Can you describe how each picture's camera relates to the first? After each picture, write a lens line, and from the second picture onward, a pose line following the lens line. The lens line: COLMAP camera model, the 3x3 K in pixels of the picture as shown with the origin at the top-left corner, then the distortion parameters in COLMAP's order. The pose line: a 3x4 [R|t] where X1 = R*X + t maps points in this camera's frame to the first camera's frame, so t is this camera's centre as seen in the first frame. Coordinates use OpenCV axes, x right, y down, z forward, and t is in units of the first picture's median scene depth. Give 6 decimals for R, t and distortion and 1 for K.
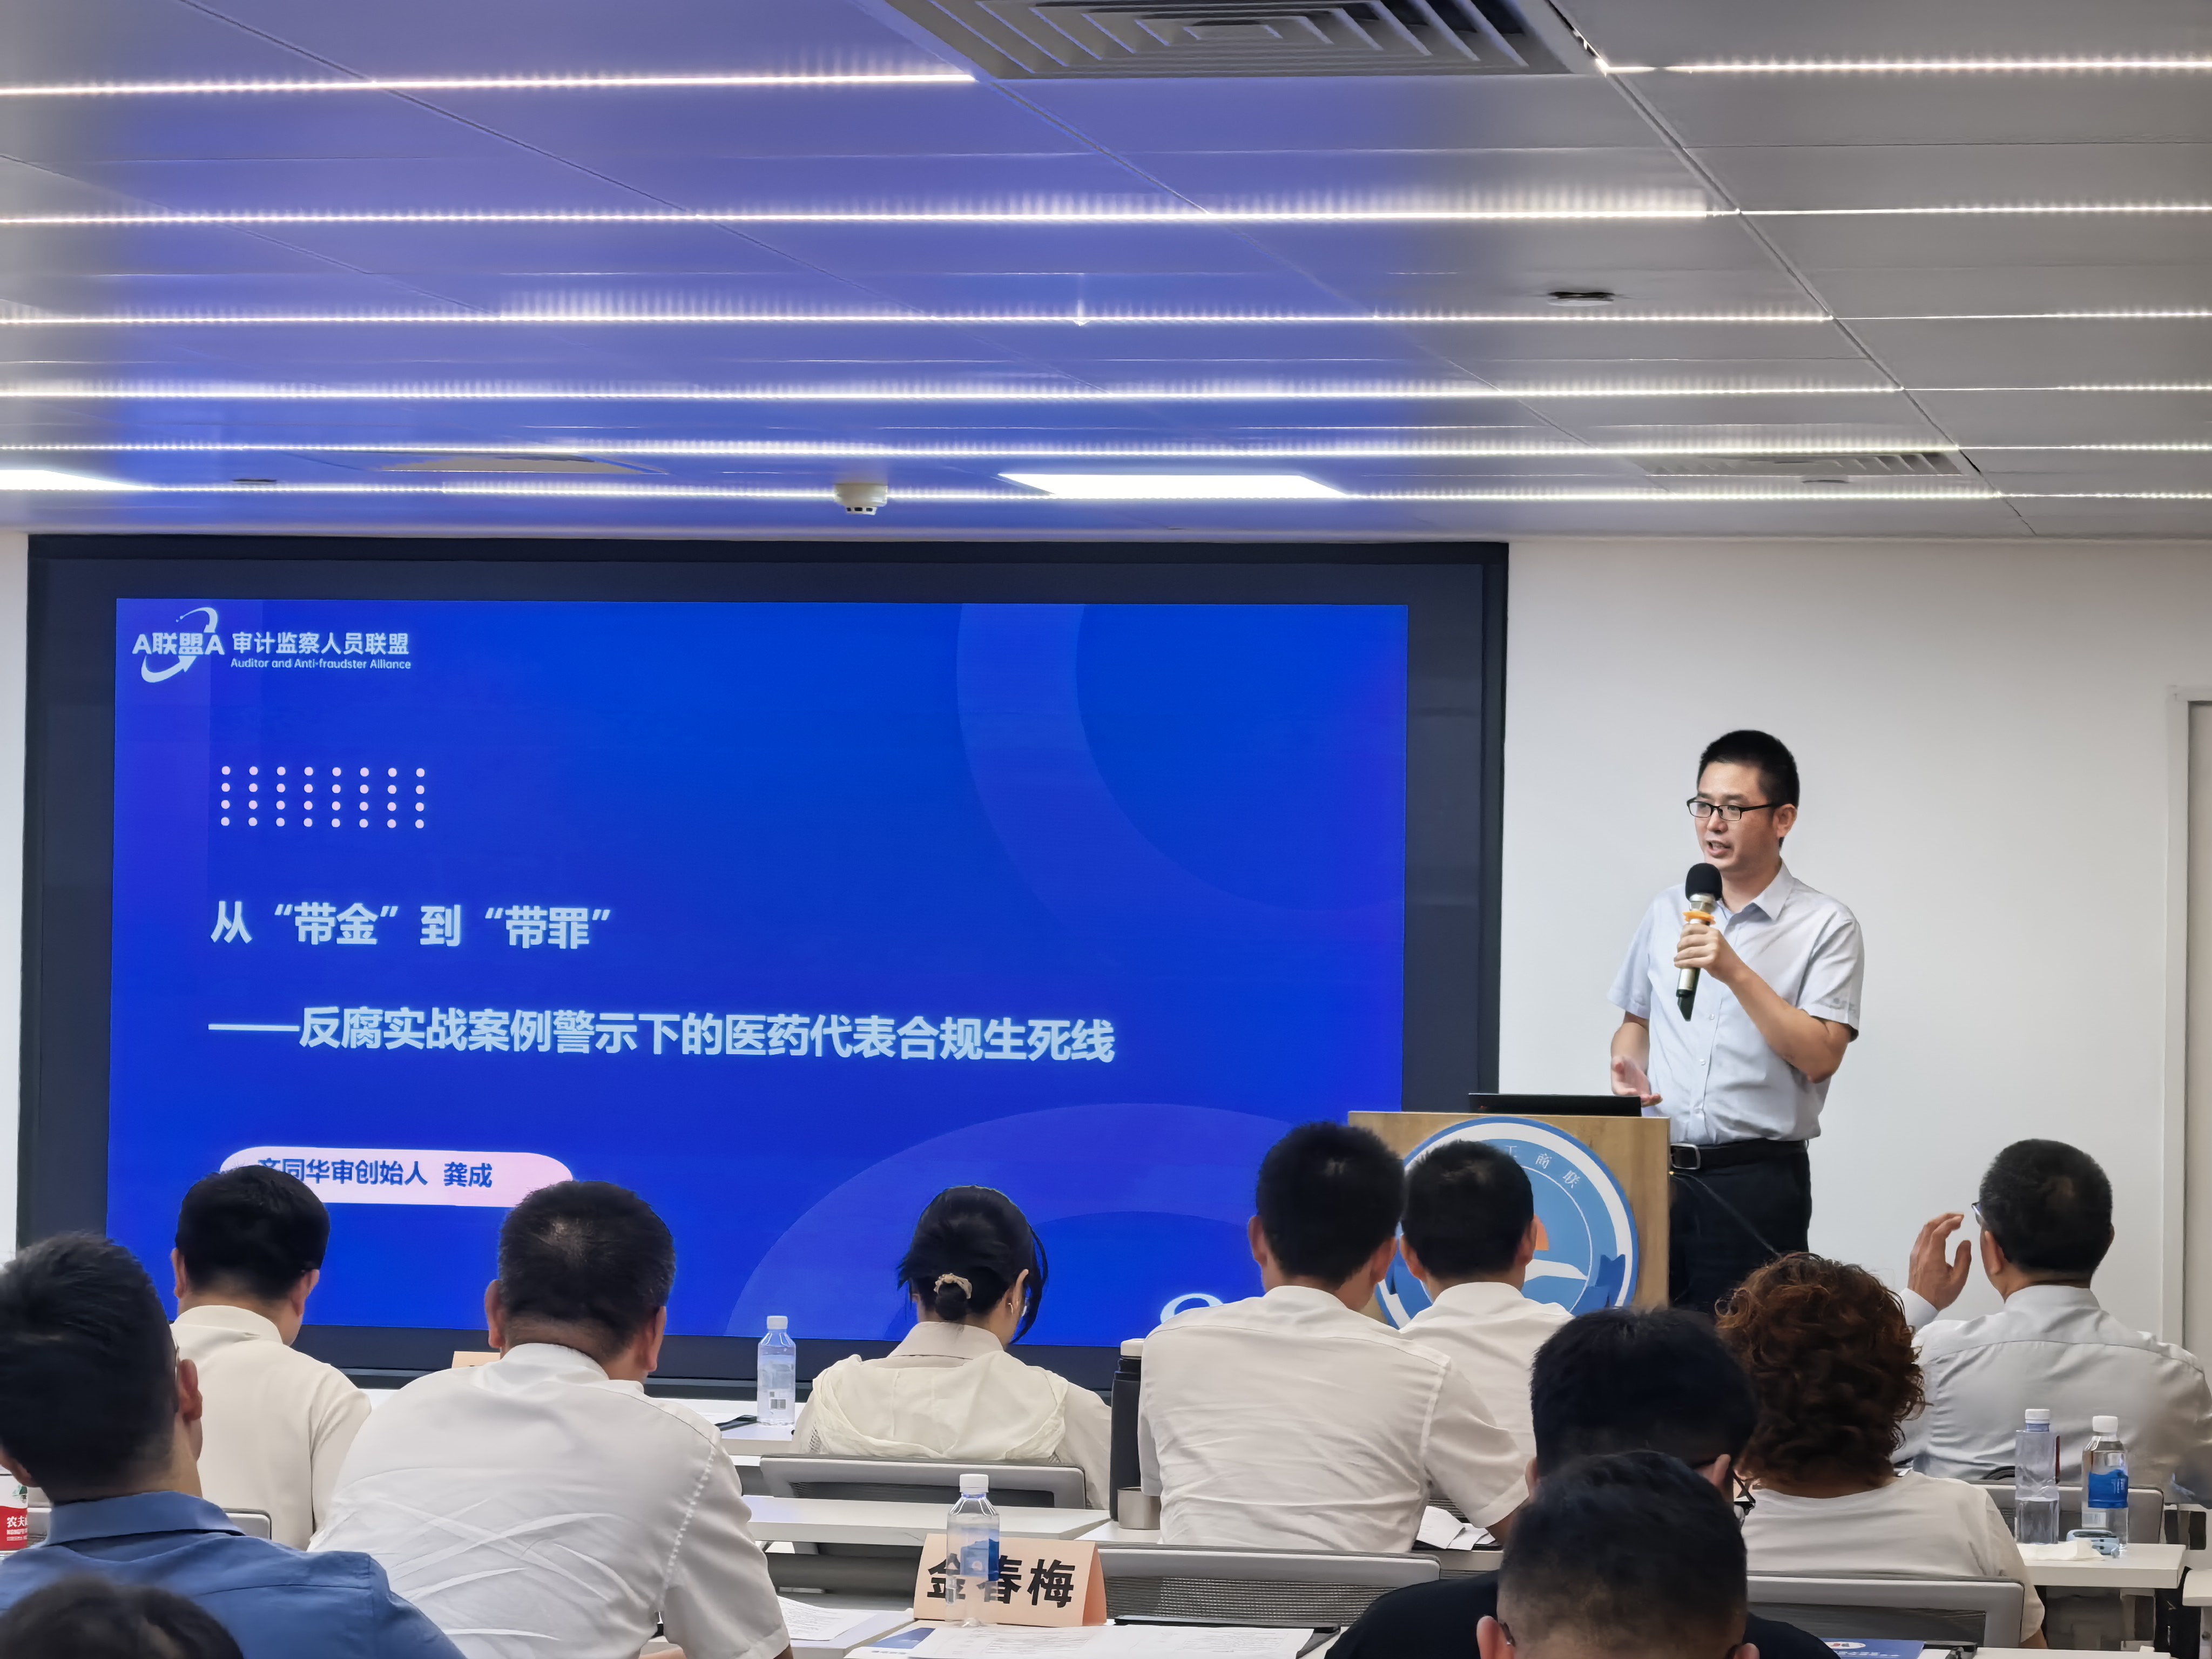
lens RADIAL K [[6339.3, 0, 1123.1], [0, 6339.3, 808.7], [0, 0, 1]] dist [0.020497, 0.000000]
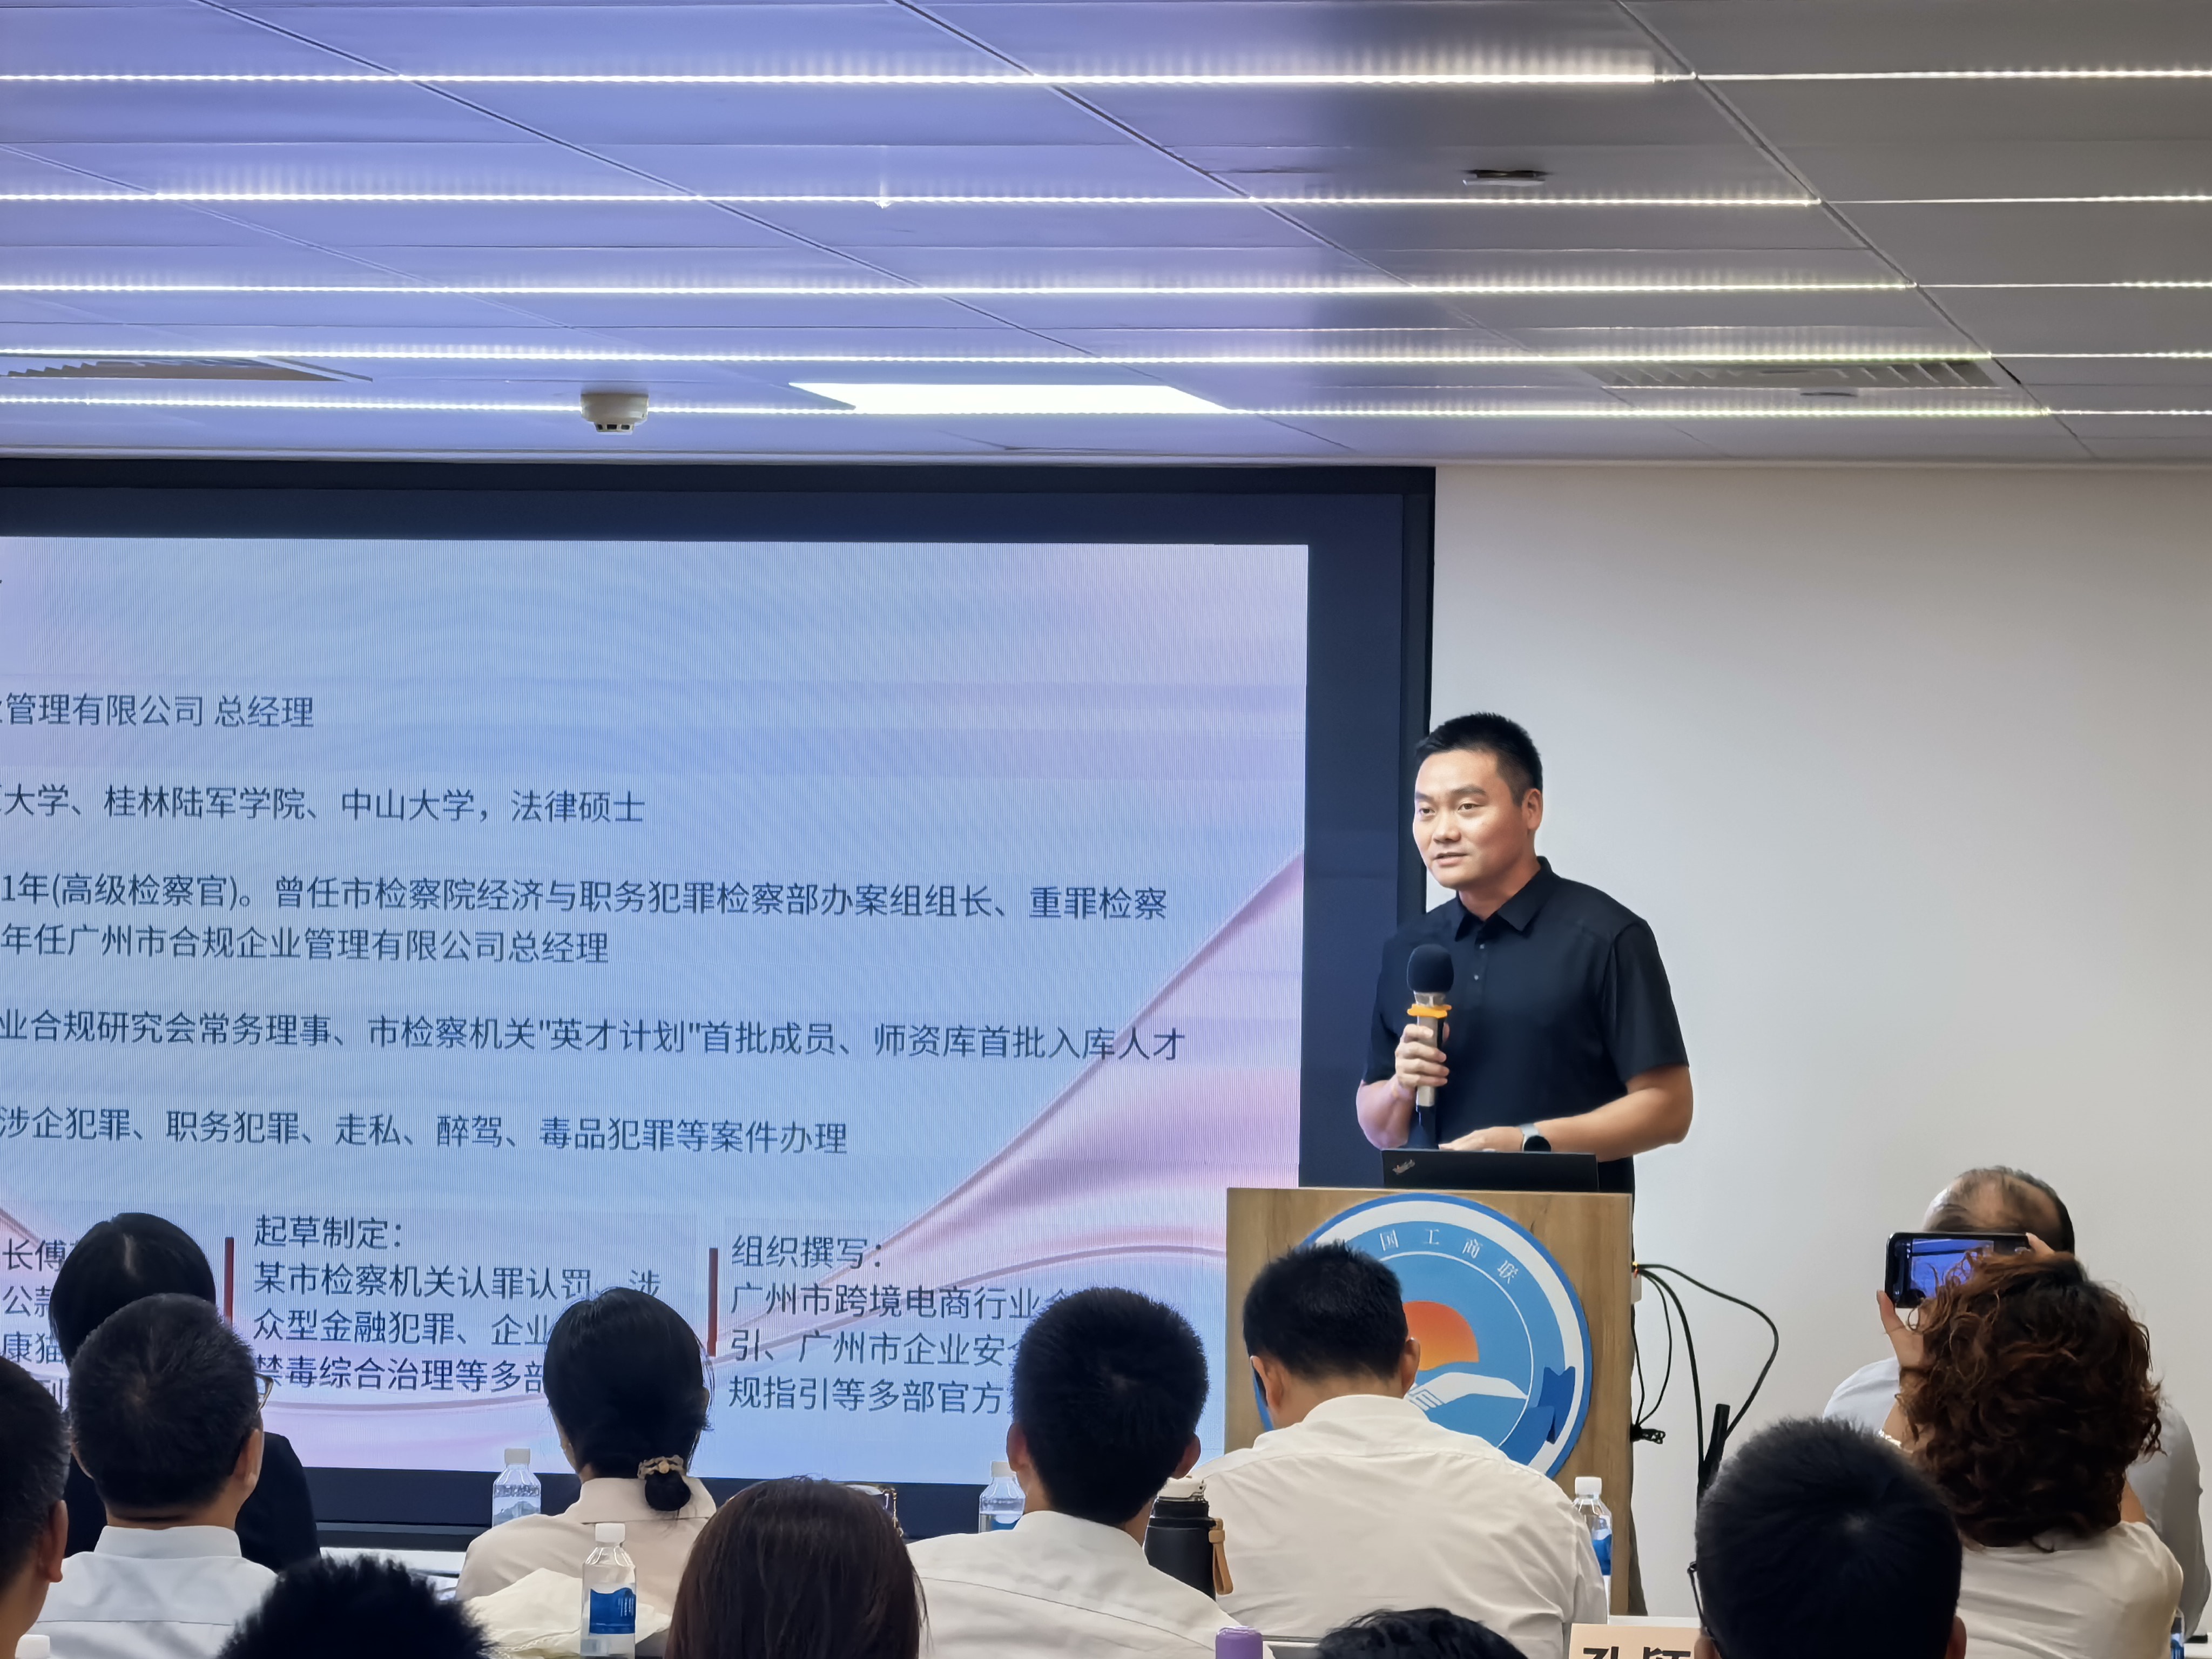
lens RADIAL K [[8152.3, 0, 1098.0], [0, 8152.3, 840.6], [0, 0, 1]] dist [0.125071, 0.000000]
pose [[0.999877, 0.001162, 0.015647, 0.003441], [-0.001264, 0.999978, 0.006487, -0.002472], [-0.015639, -0.006506, 0.999857, -0.024524]]
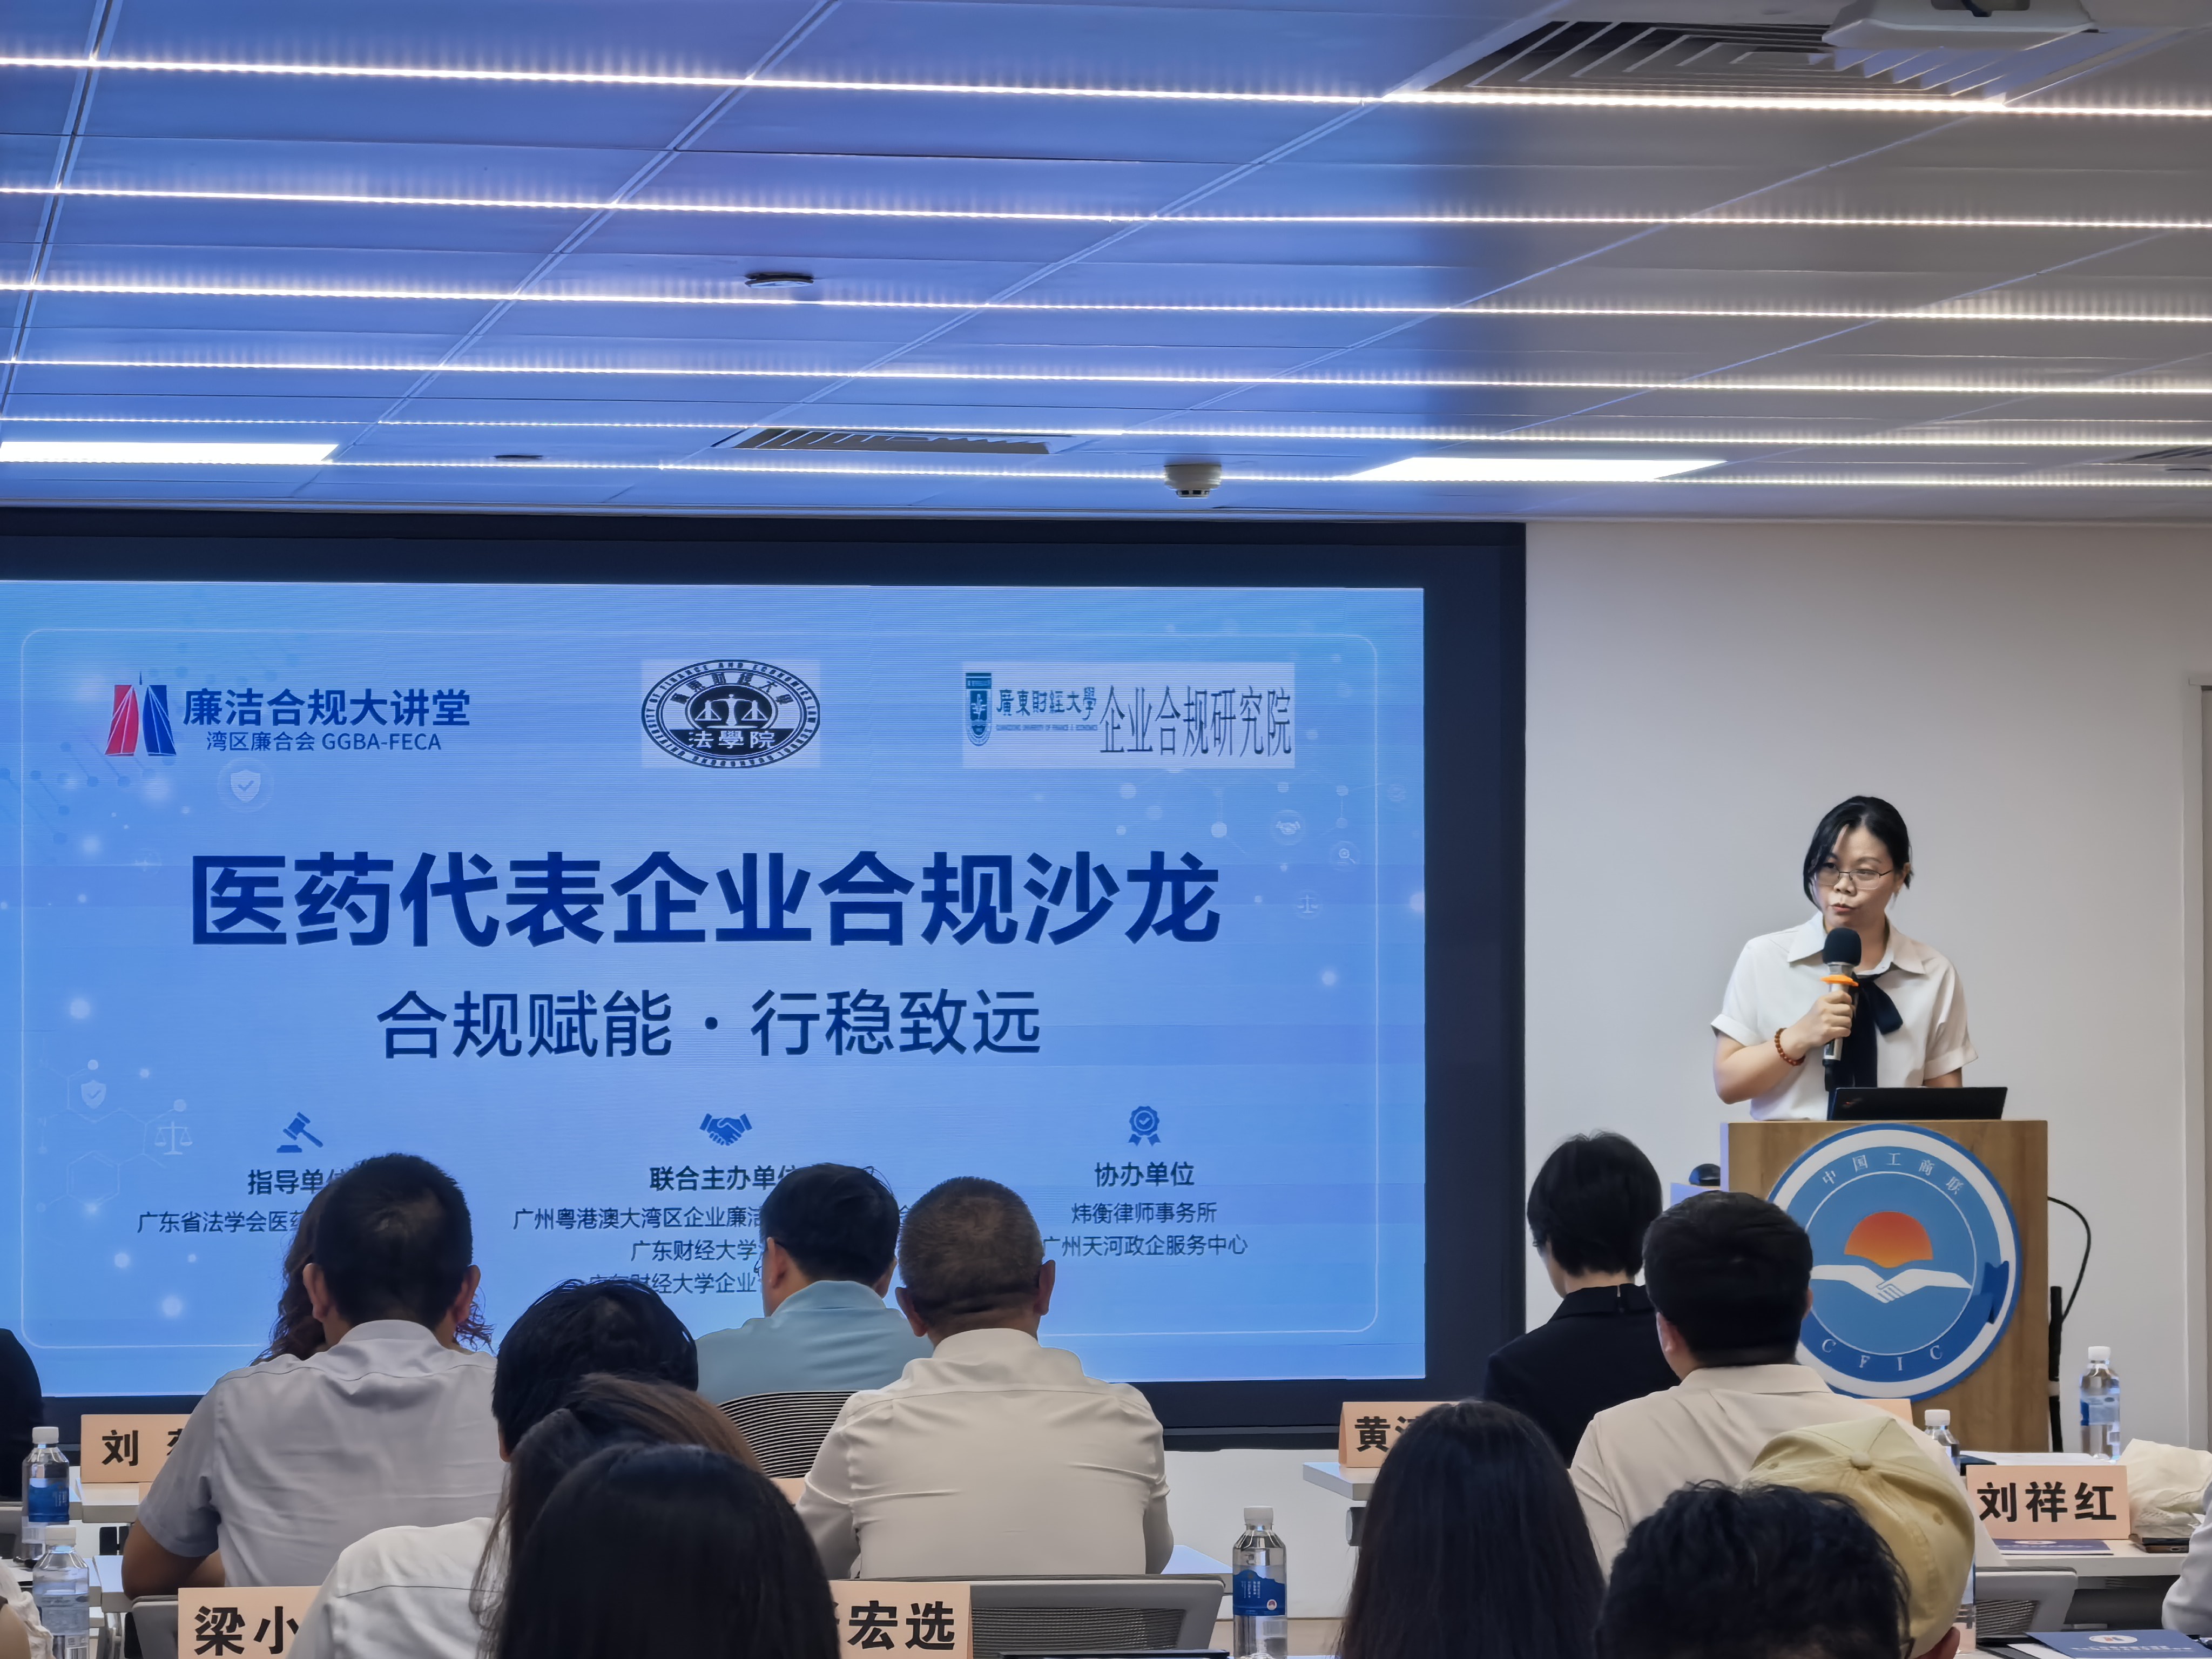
lens RADIAL K [[7022.2, 0, 1117.3], [0, 7022.2, 807.8], [0, 0, 1]] dist [0.067193, 0.000000]
pose [[0.935538, -0.011556, 0.353036, -0.465741], [0.009515, 0.999926, 0.007516, -0.009616], [-0.353097, -0.003672, 0.935580, 0.039306]]
